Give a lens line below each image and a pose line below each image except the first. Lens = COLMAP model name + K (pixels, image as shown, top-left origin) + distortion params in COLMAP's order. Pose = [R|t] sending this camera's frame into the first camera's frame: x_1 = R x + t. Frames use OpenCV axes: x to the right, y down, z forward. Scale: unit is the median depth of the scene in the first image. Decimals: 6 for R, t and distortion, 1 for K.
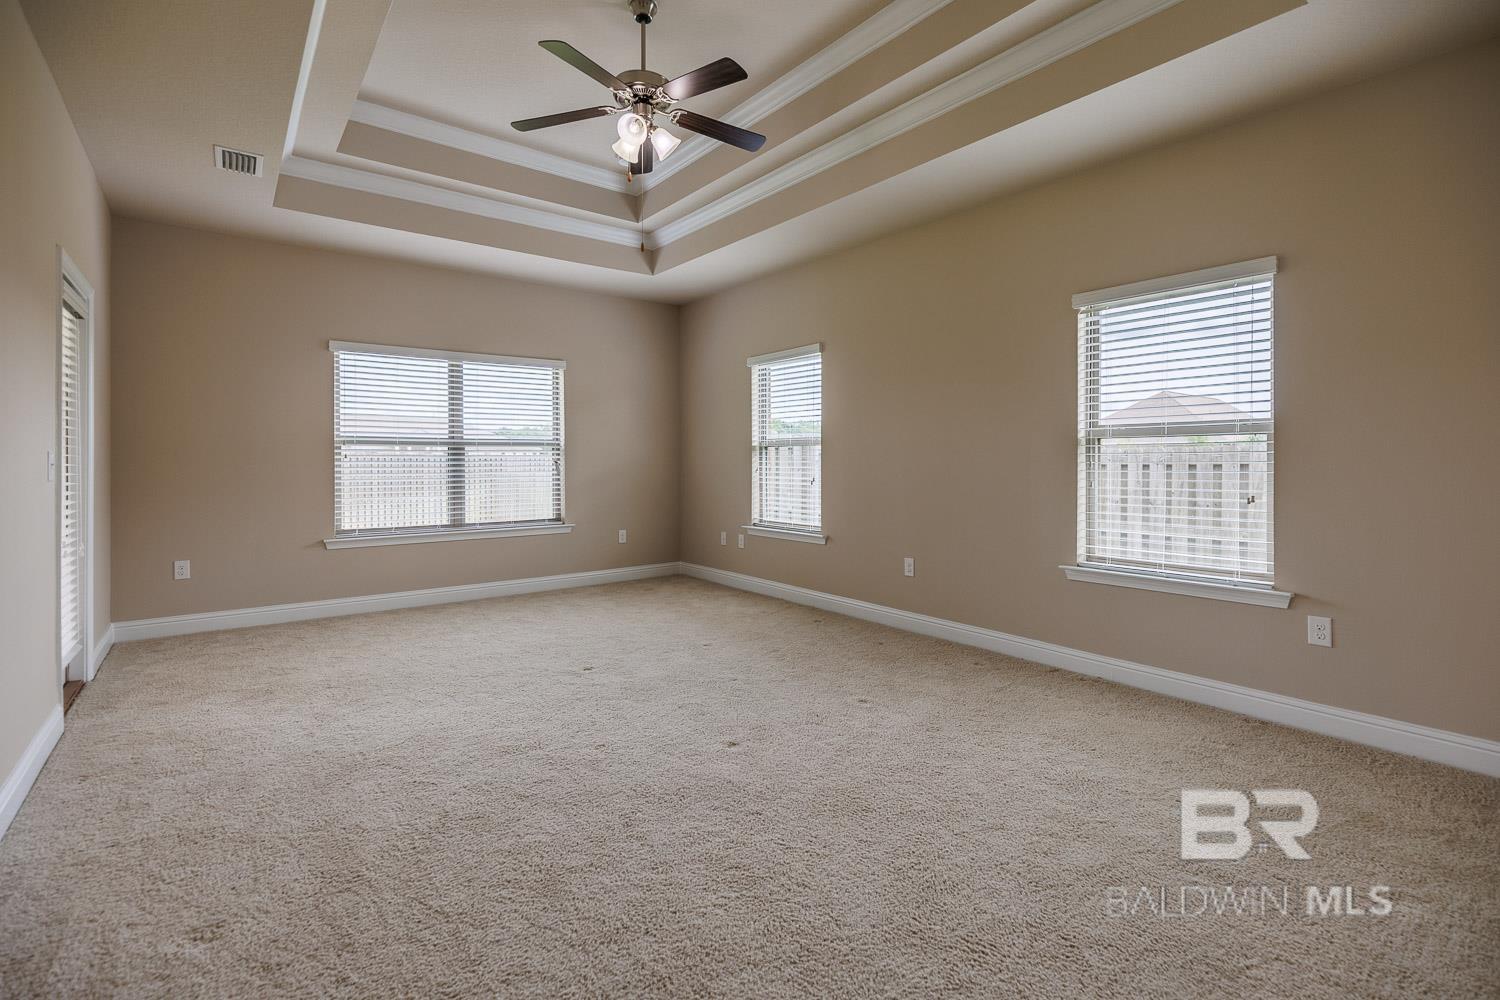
lens RADIAL K [[688.3, 0, 747.7], [0, 688.3, 464.7], [0, 0, 1]] dist [-0.000815, -0.000114]
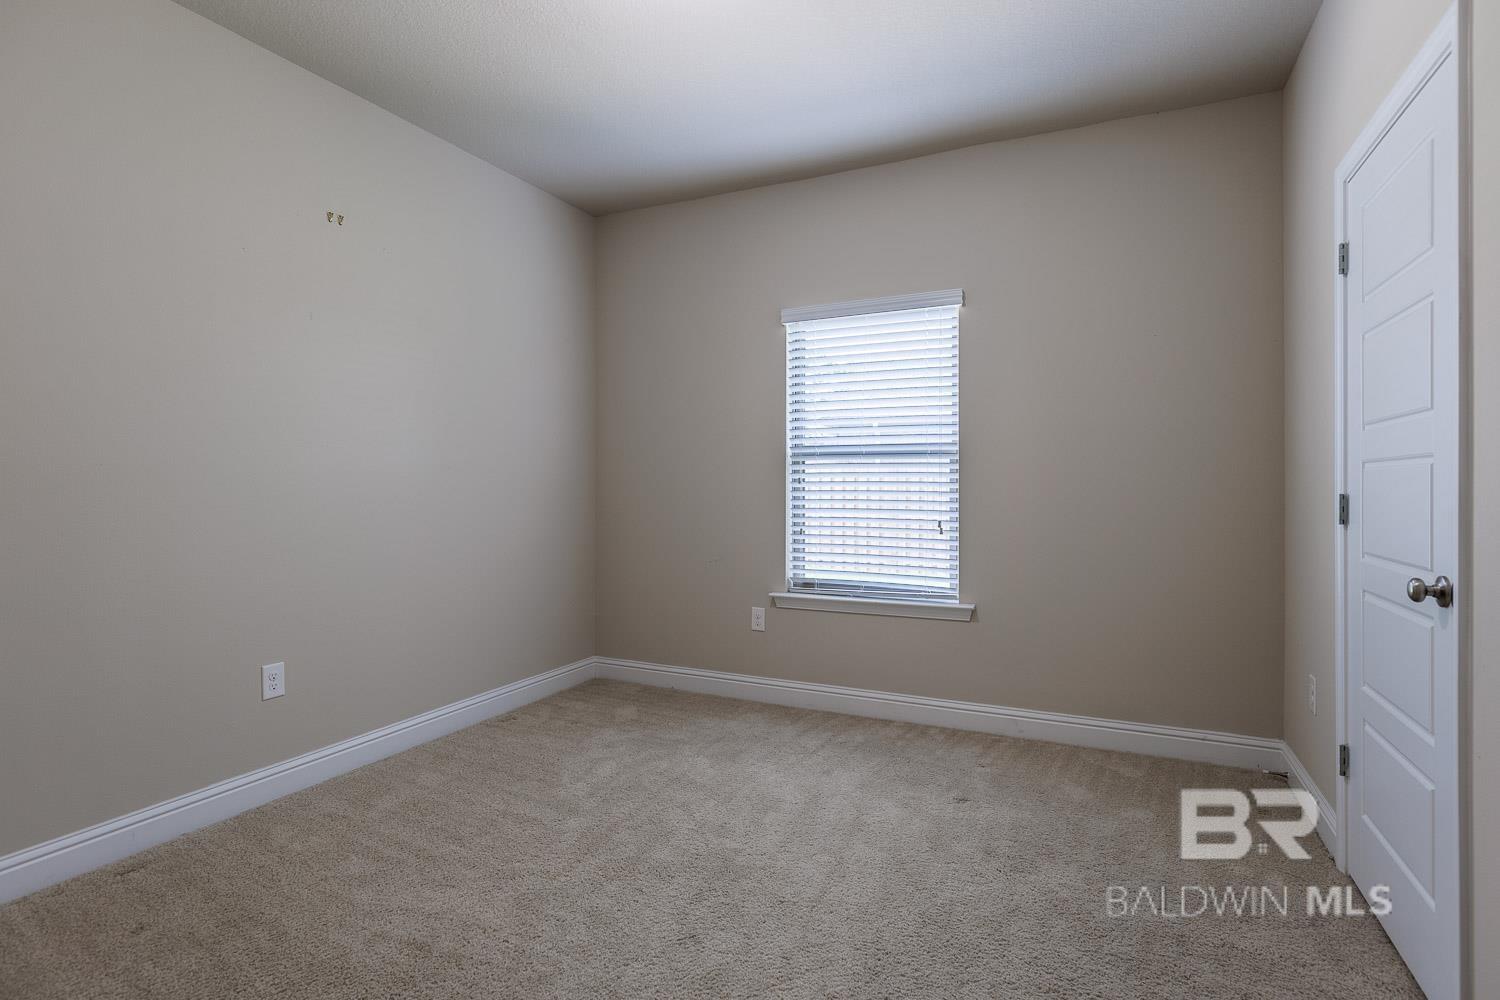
lens RADIAL K [[771.4, 0, 749.0], [0, 771.4, 482.8], [0, 0, 1]] dist [-0.000634, 0.000124]
pose [[0.888611, -0.000819, 0.458661, -0.152821], [0.003759, 0.999978, -0.005496, -0.000476], [-0.458646, 0.006608, 0.888594, 0.198940]]
